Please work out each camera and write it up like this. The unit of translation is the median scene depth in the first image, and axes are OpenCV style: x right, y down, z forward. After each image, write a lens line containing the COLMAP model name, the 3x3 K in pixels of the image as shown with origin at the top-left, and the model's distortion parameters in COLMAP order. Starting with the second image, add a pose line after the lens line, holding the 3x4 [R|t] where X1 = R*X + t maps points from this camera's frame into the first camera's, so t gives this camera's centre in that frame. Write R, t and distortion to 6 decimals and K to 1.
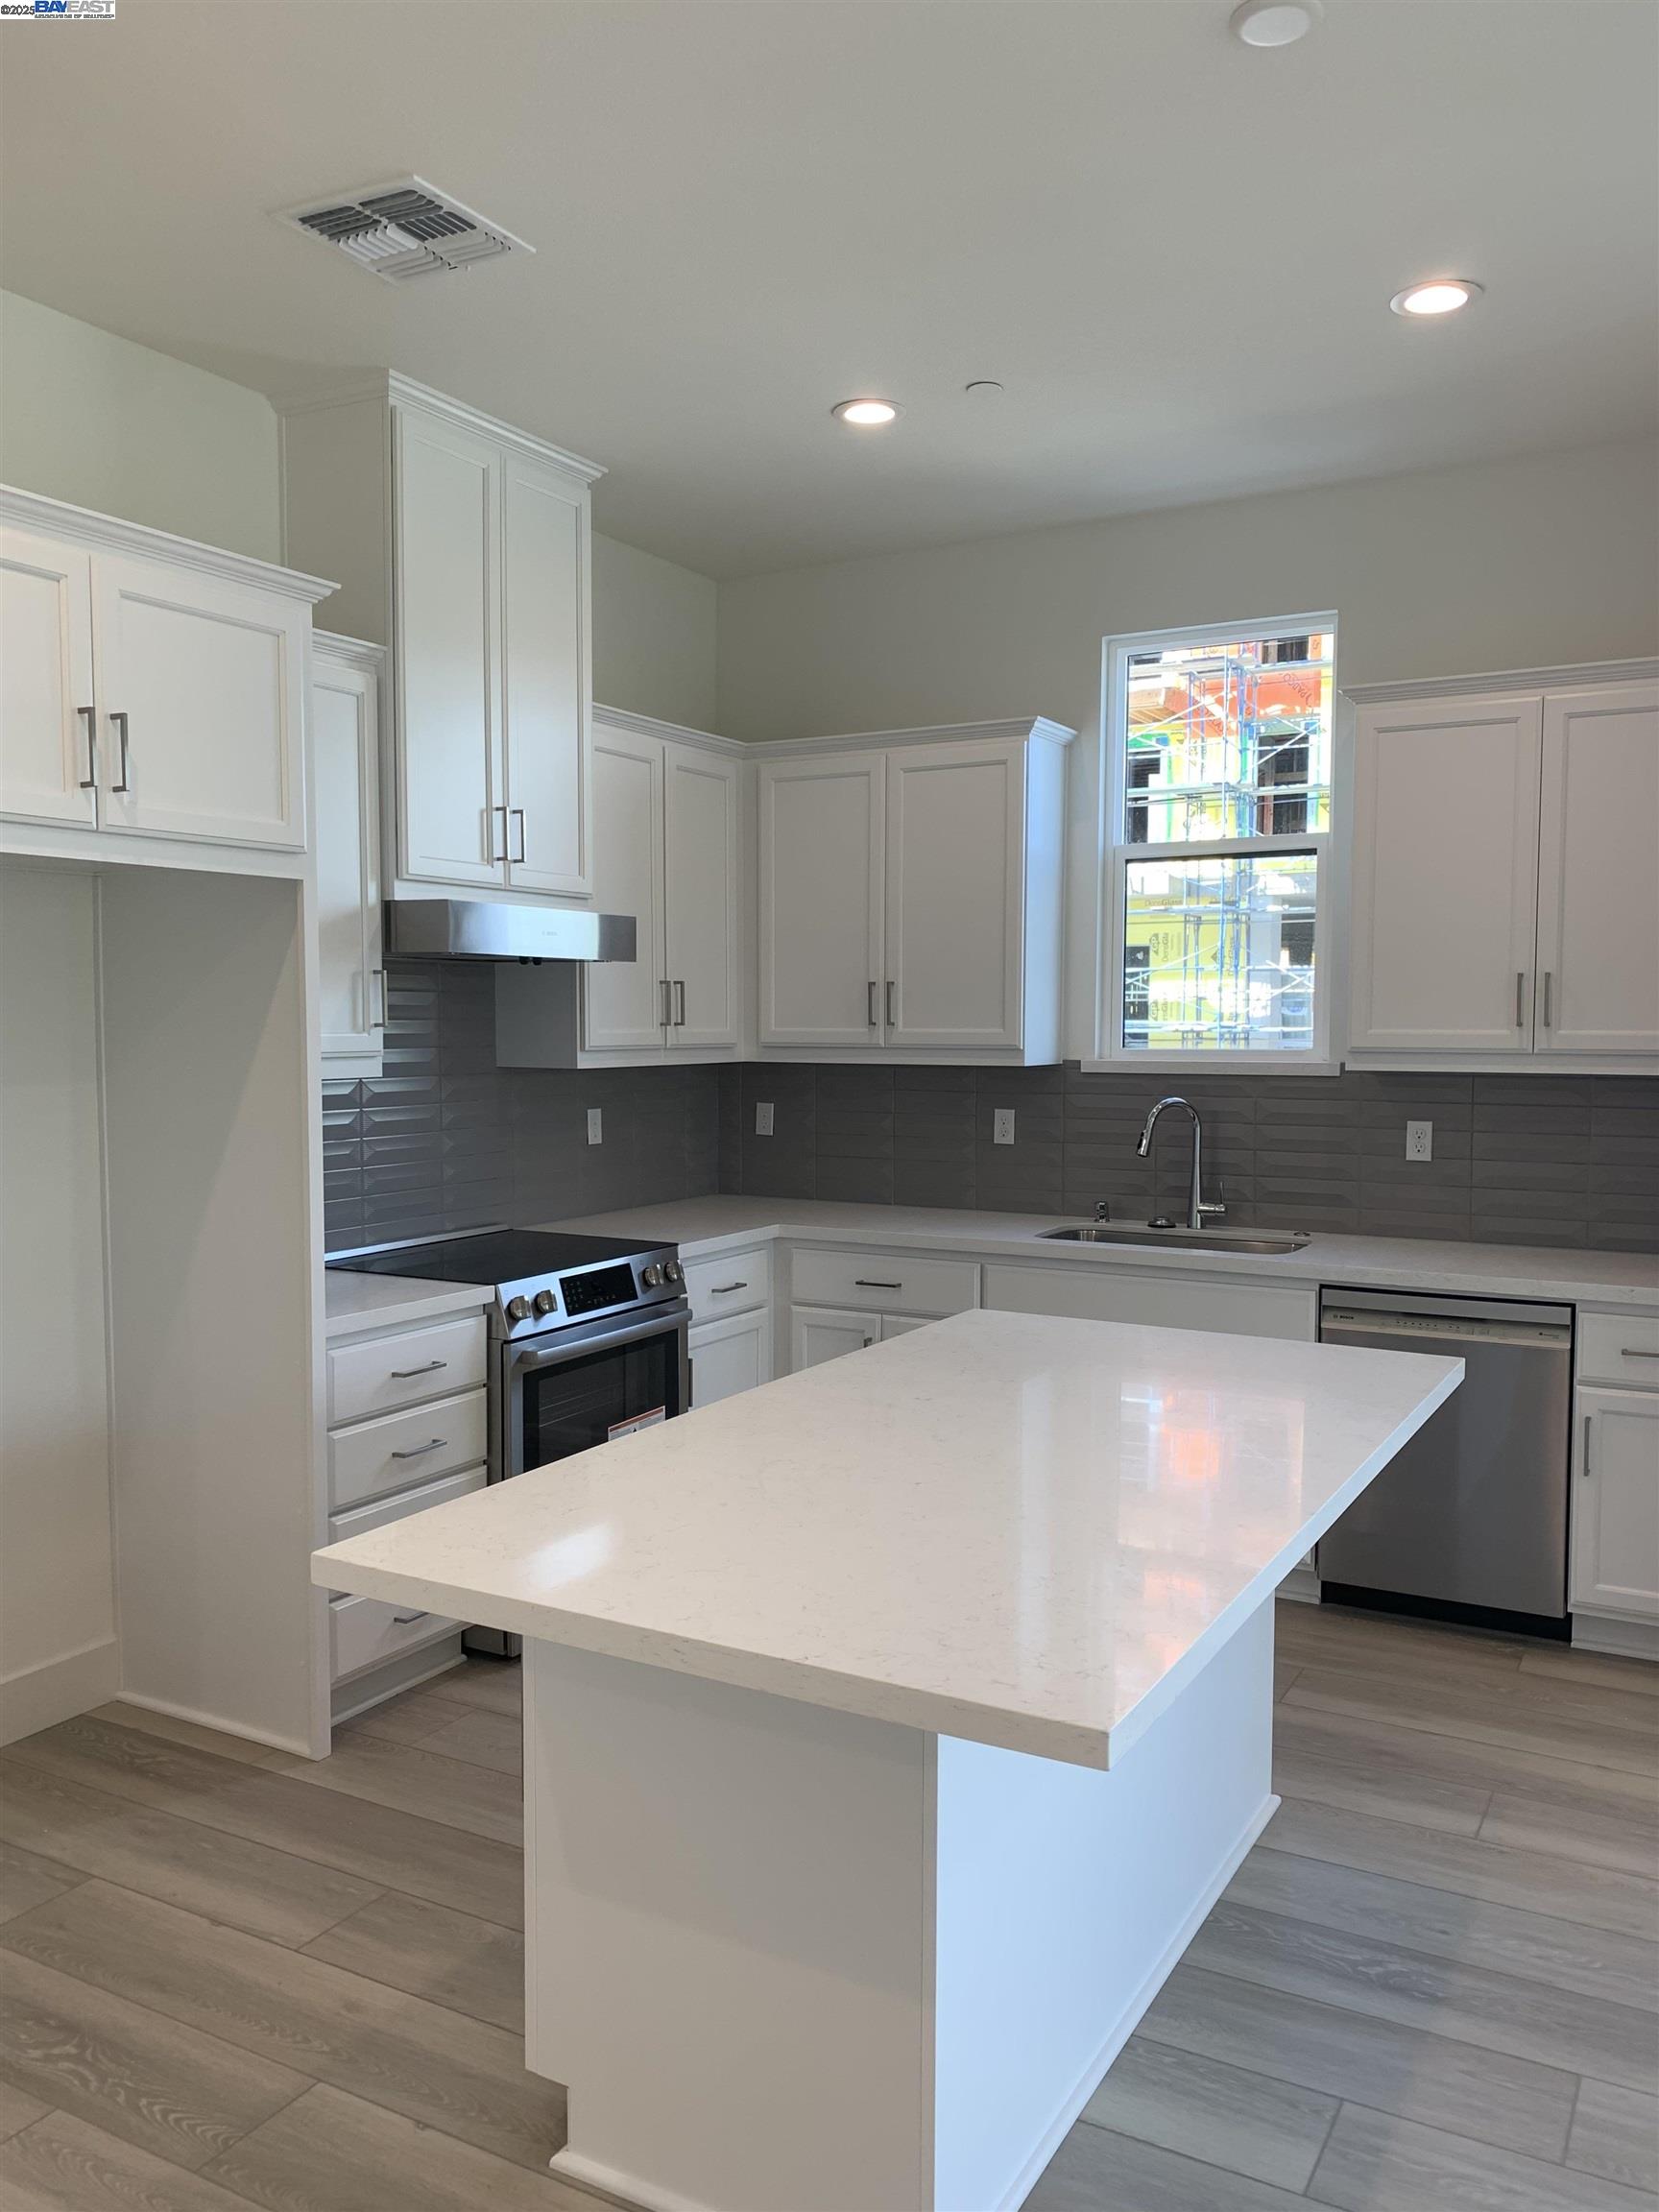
lens RADIAL K [[1696.6, 0, 829.5], [0, 1696.6, 1106.0], [0, 0, 1]] dist [0.070109, -0.078351]
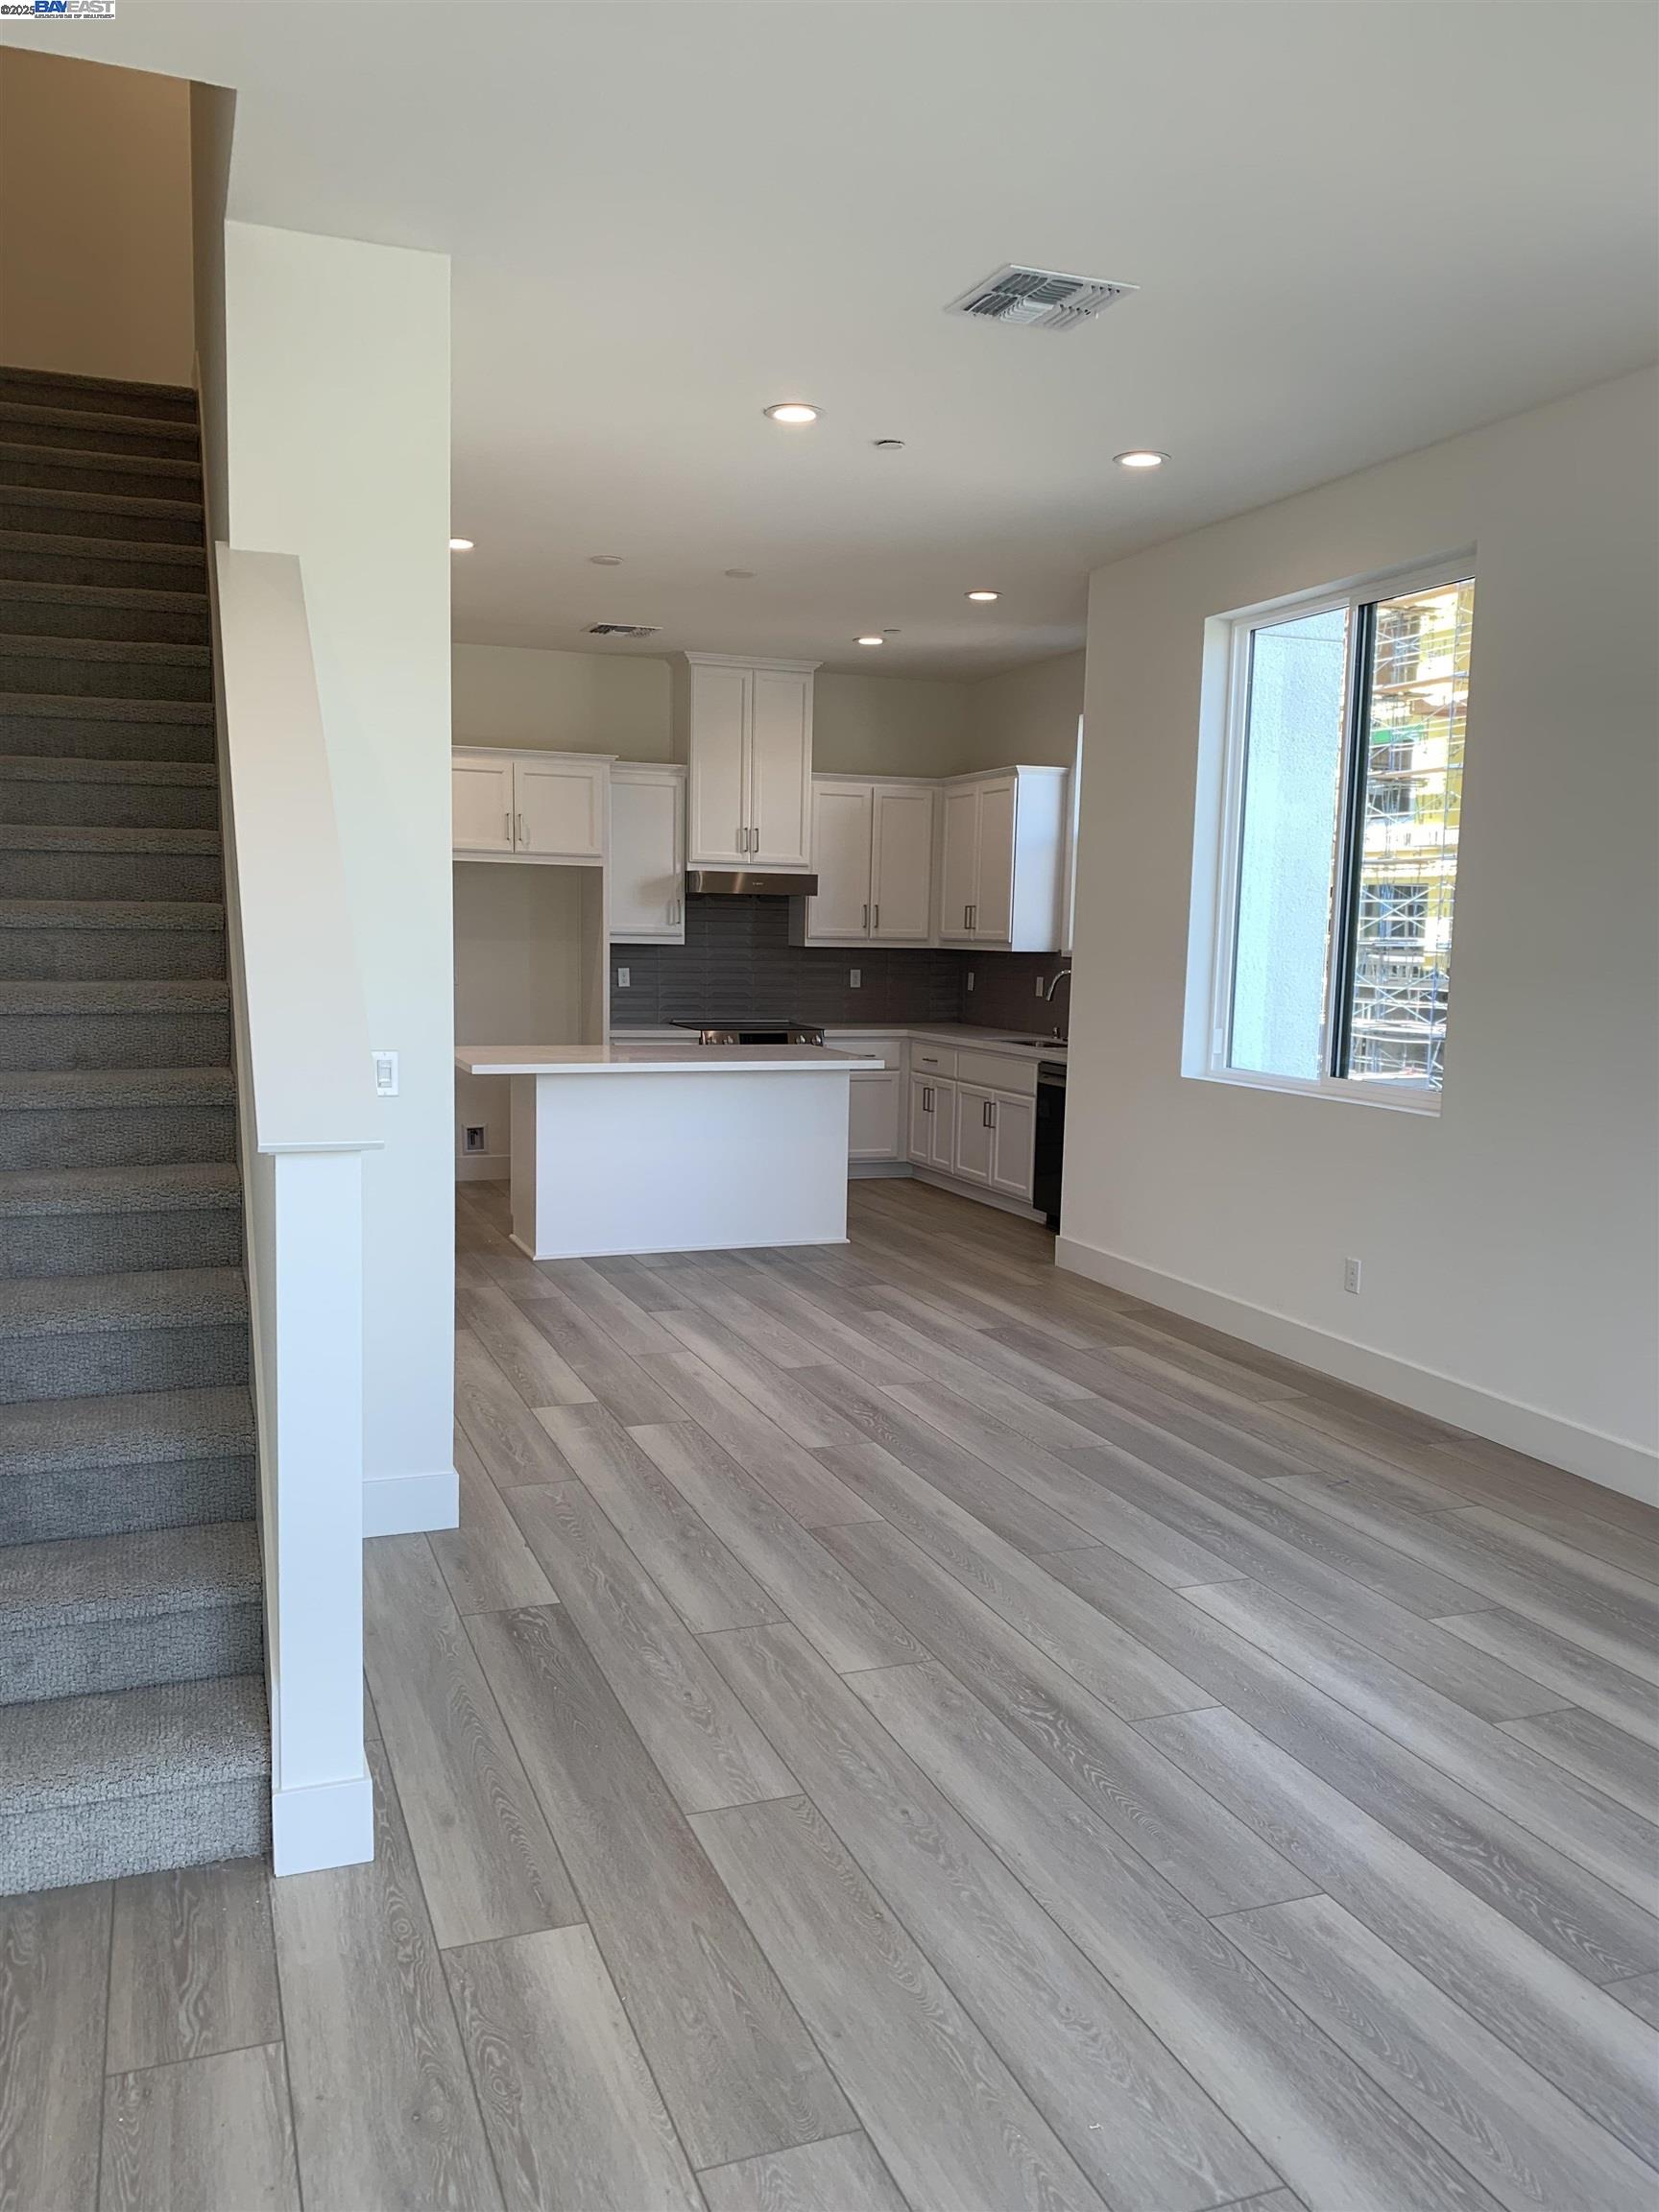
lens RADIAL K [[1696.6, 0, 829.5], [0, 1696.6, 1106.0], [0, 0, 1]] dist [0.070109, -0.078351]
pose [[0.773202, 0.083274, -0.628668, 1.238133], [-0.053035, 0.996359, 0.066751, 0.033748], [0.631938, -0.018271, 0.774803, -0.632858]]
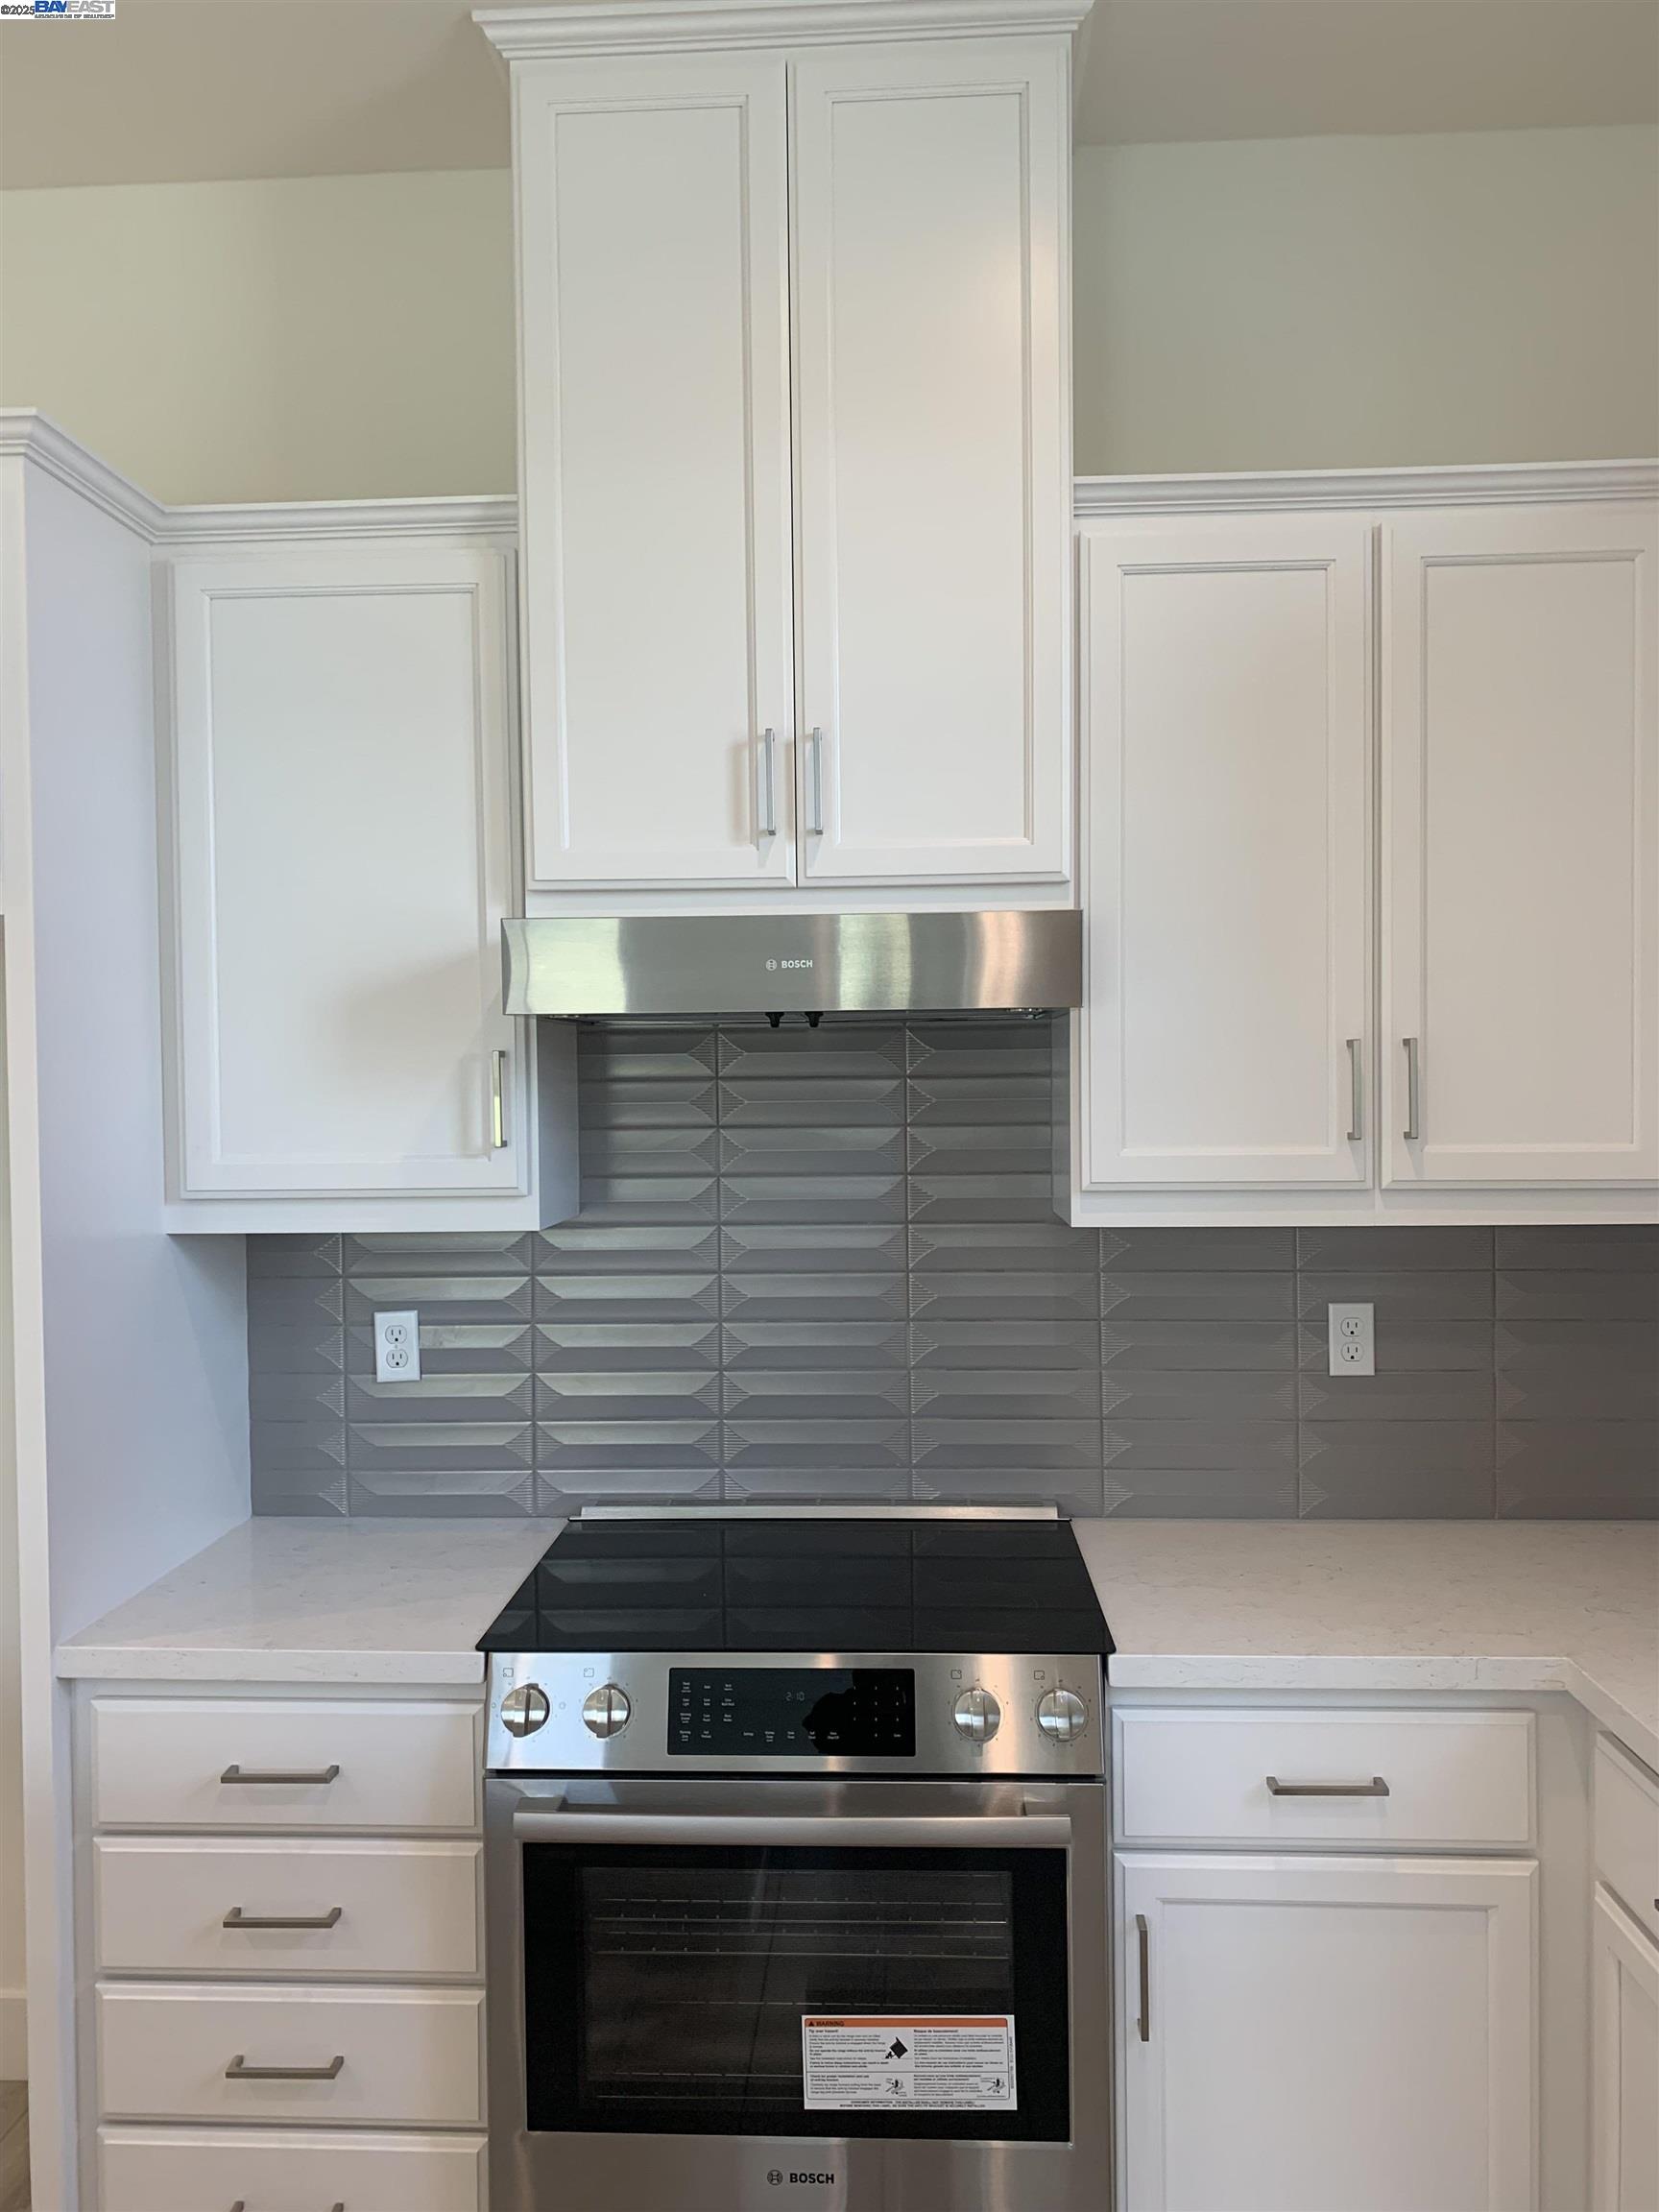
lens RADIAL K [[1713.6, 0, 829.5], [0, 1713.6, 1106.0], [0, 0, 1]] dist [0.005664, 0.000522]
pose [[0.435076, 0.006056, -0.900373, 0.268138], [-0.035033, 0.999334, -0.010207, -0.049853], [0.899712, 0.035983, 0.434998, 0.730487]]
